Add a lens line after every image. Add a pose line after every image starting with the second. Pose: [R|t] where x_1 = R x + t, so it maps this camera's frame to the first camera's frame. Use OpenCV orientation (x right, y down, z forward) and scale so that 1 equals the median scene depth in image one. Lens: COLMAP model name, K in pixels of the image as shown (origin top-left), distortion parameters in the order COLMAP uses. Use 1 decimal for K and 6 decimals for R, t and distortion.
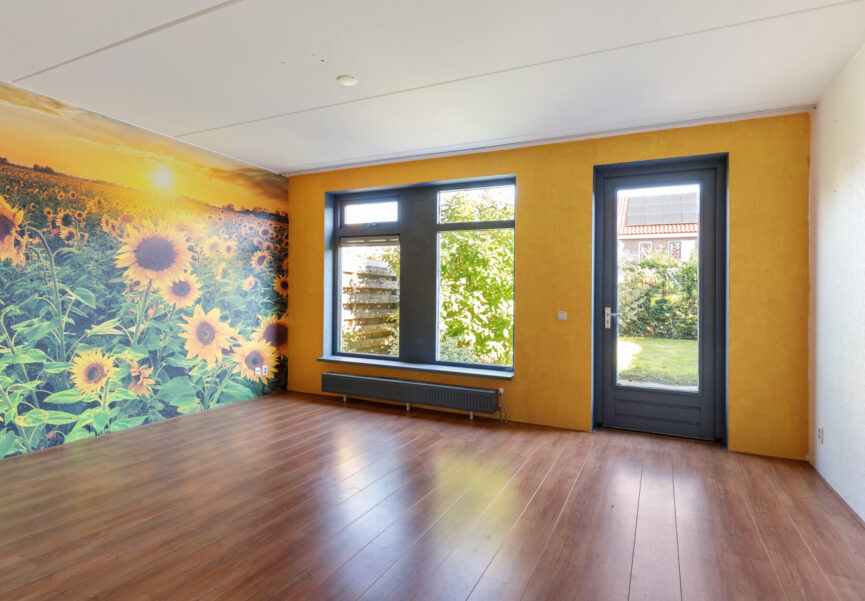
lens RADIAL K [[463.6, 0, 431.1], [0, 463.6, 289.8], [0, 0, 1]] dist [-0.000834, -0.000369]
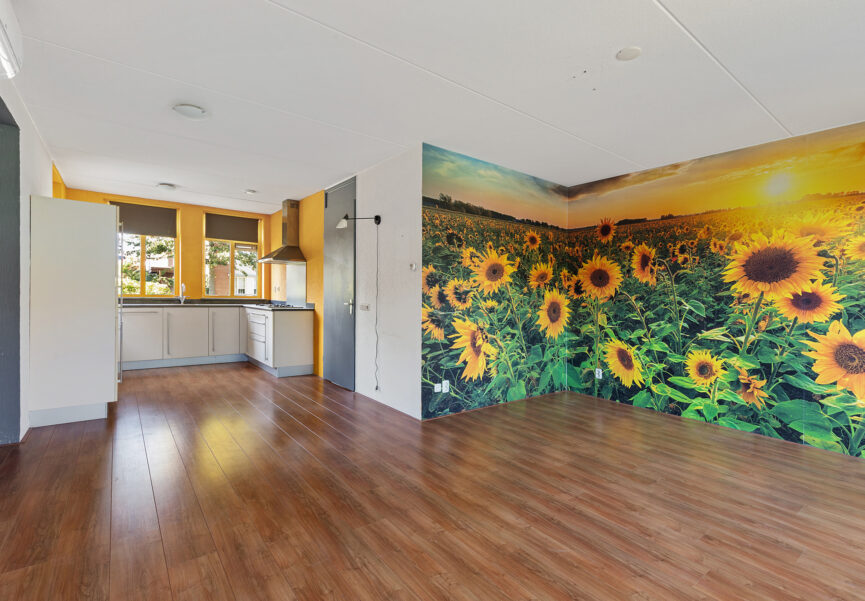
lens RADIAL K [[405.2, 0, 427.8], [0, 405.2, 300.1], [0, 0, 1]] dist [0.000654, -0.000595]
pose [[-0.447503, -0.011804, -0.894205, 0.534630], [-0.015294, 0.999868, -0.005546, 0.012551], [0.894152, 0.011194, -0.447624, 0.791178]]
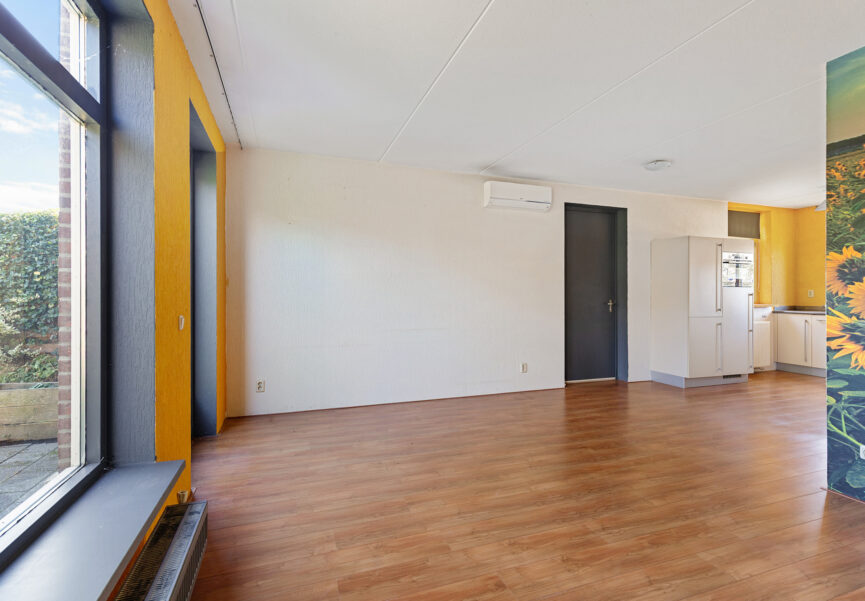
lens RADIAL K [[415.8, 0, 429.0], [0, 415.8, 293.1], [0, 0, 1]] dist [0.014040, -0.000899]
pose [[-0.716587, -0.019667, 0.697220, -0.337351], [-0.028159, 0.999603, -0.000744, 0.009198], [-0.696929, -0.020166, -0.716857, 1.250872]]
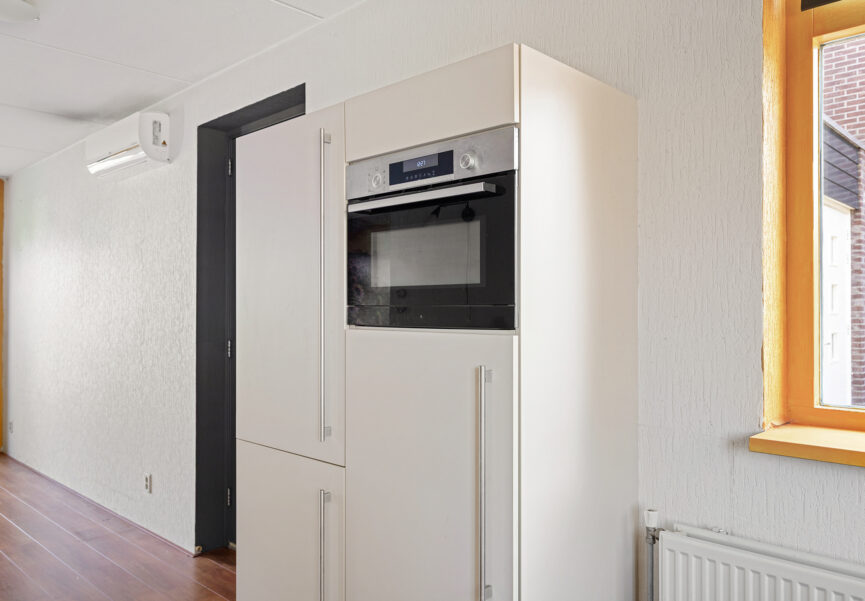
lens RADIAL K [[670.8, 0, 432.5], [0, 670.8, 300.5], [0, 0, 1]] dist [0.000597, 0.001529]
pose [[0.308256, -0.003326, 0.951298, -0.506495], [-0.008330, 0.999946, 0.006196, -0.061759], [-0.951267, -0.009834, 0.308212, -0.608458]]
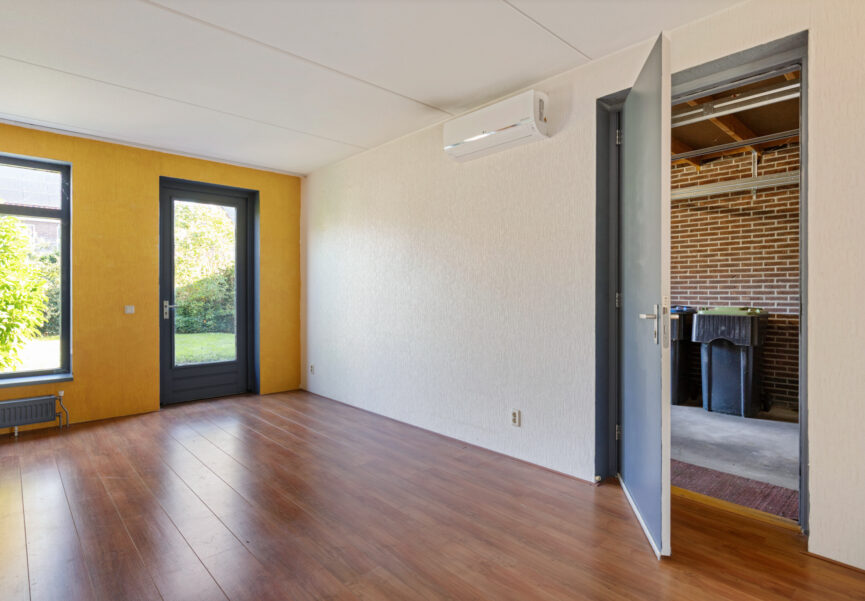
lens RADIAL K [[463.6, 0, 431.1], [0, 463.6, 289.8], [0, 0, 1]] dist [-0.000834, -0.000369]
pose [[0.366895, -0.014017, 0.930157, -0.481818], [-0.004534, 0.999848, 0.016856, -0.012121], [-0.930251, -0.010402, 0.366776, -0.035488]]
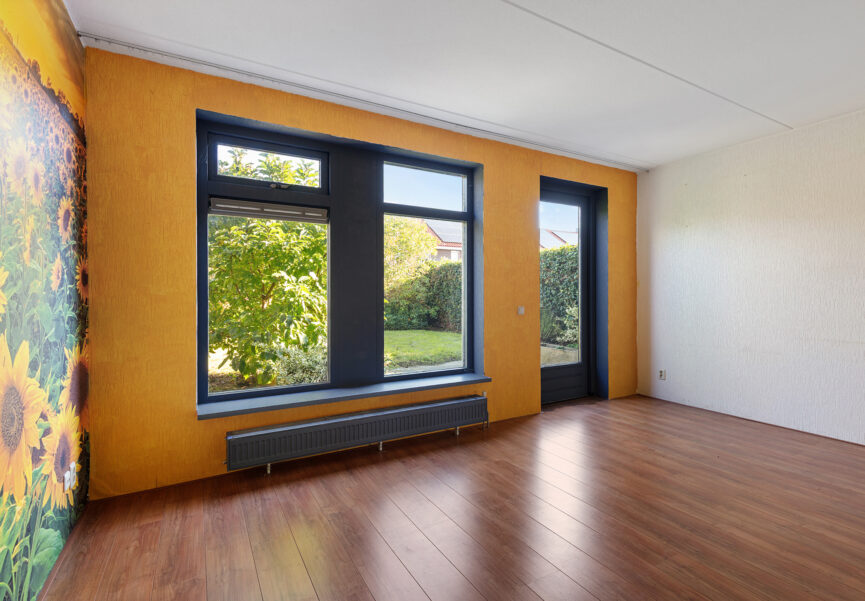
lens RADIAL K [[415.8, 0, 429.0], [0, 415.8, 293.1], [0, 0, 1]] dist [0.014040, -0.000899]
pose [[0.567983, -0.017941, 0.822845, -0.662389], [0.001139, 0.999779, 0.021013, -0.005188], [-0.823039, -0.010998, 0.567878, 0.674369]]
